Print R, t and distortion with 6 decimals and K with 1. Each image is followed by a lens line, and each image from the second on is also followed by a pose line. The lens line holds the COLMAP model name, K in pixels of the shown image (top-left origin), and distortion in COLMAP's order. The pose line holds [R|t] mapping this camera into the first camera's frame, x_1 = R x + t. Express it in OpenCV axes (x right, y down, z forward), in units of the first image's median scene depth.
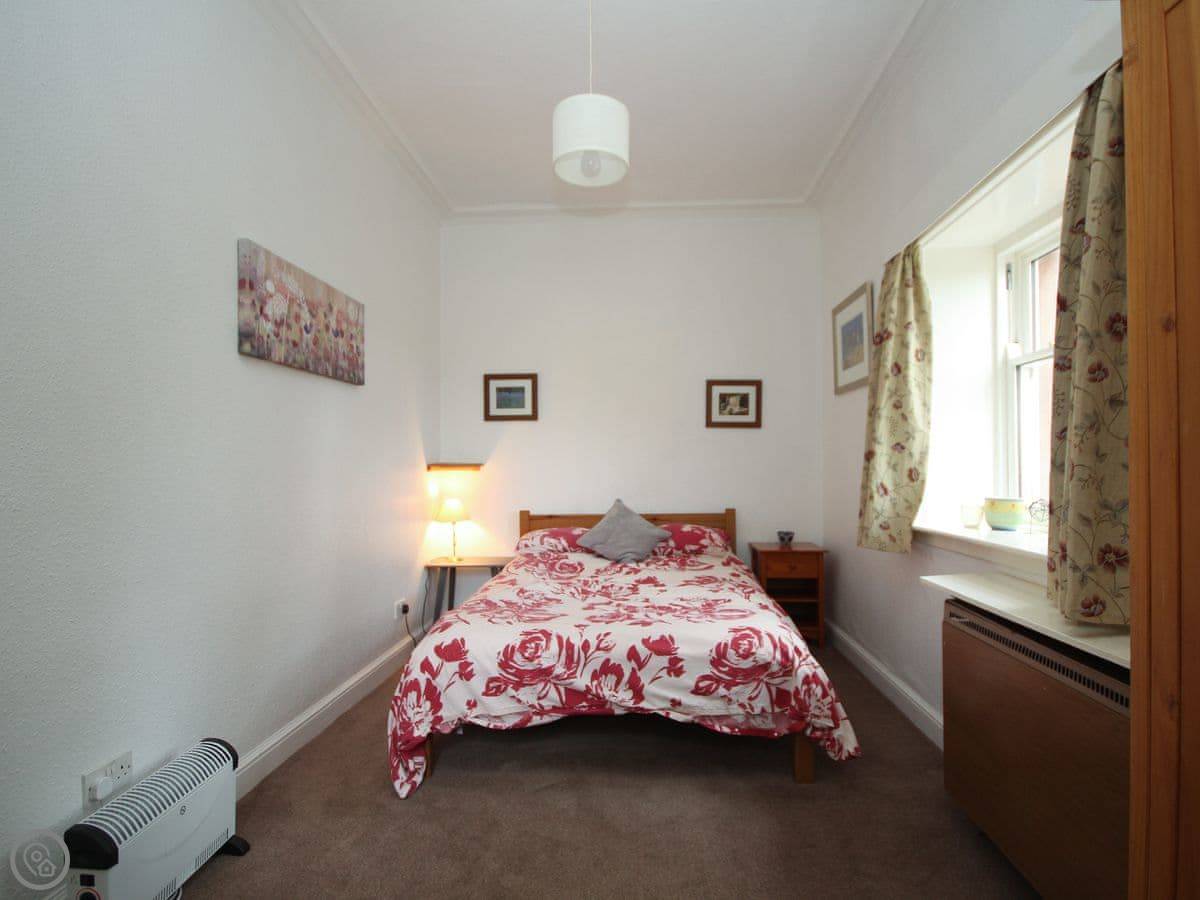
lens RADIAL K [[673.4, 0, 600.0], [0, 673.4, 450.0], [0, 0, 1]] dist [0.001619, 0.002298]
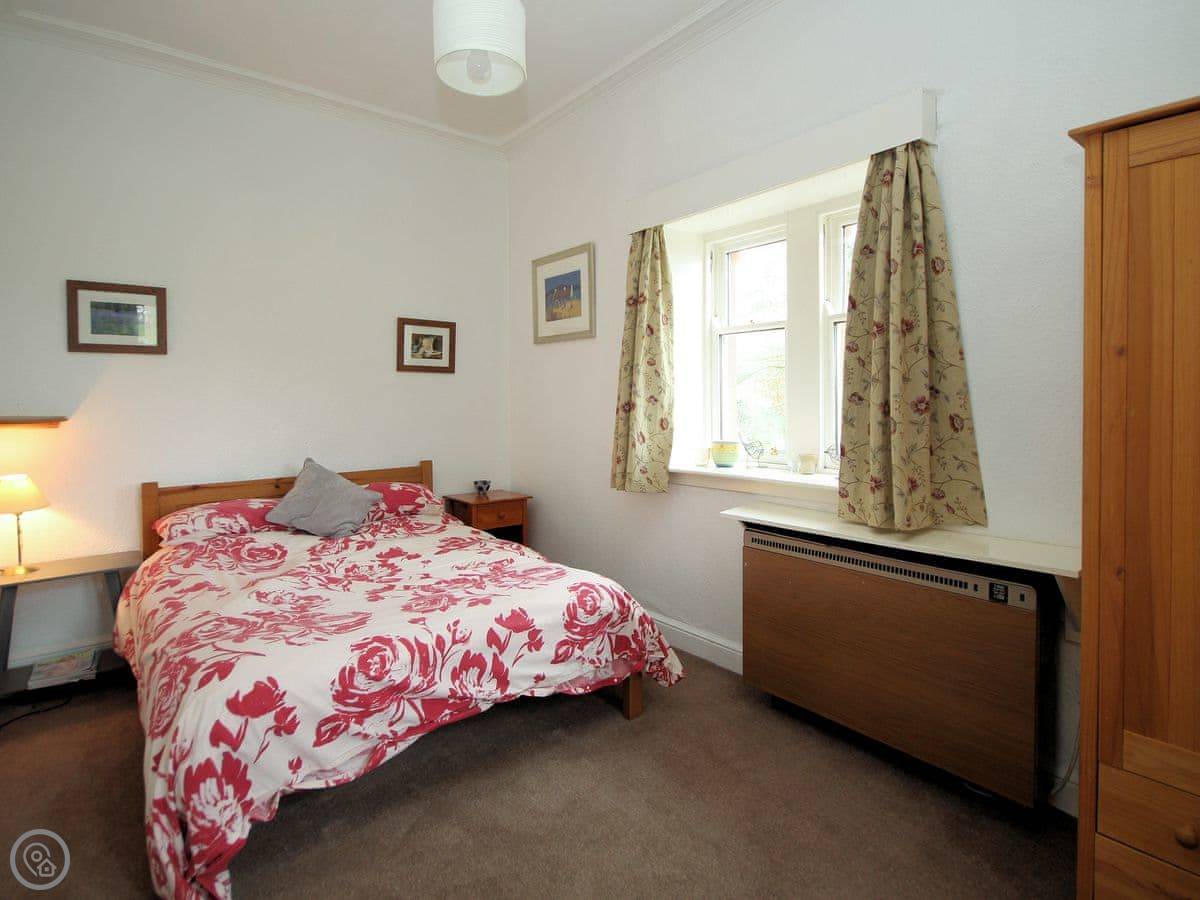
lens RADIAL K [[698.0, 0, 601.1], [0, 698.0, 395.9], [0, 0, 1]] dist [0.004066, 0.004107]
pose [[0.701577, -0.000541, 0.712593, -0.492048], [-0.014141, 0.999792, 0.014682, -0.028833], [-0.712453, -0.020378, 0.701424, 0.257917]]
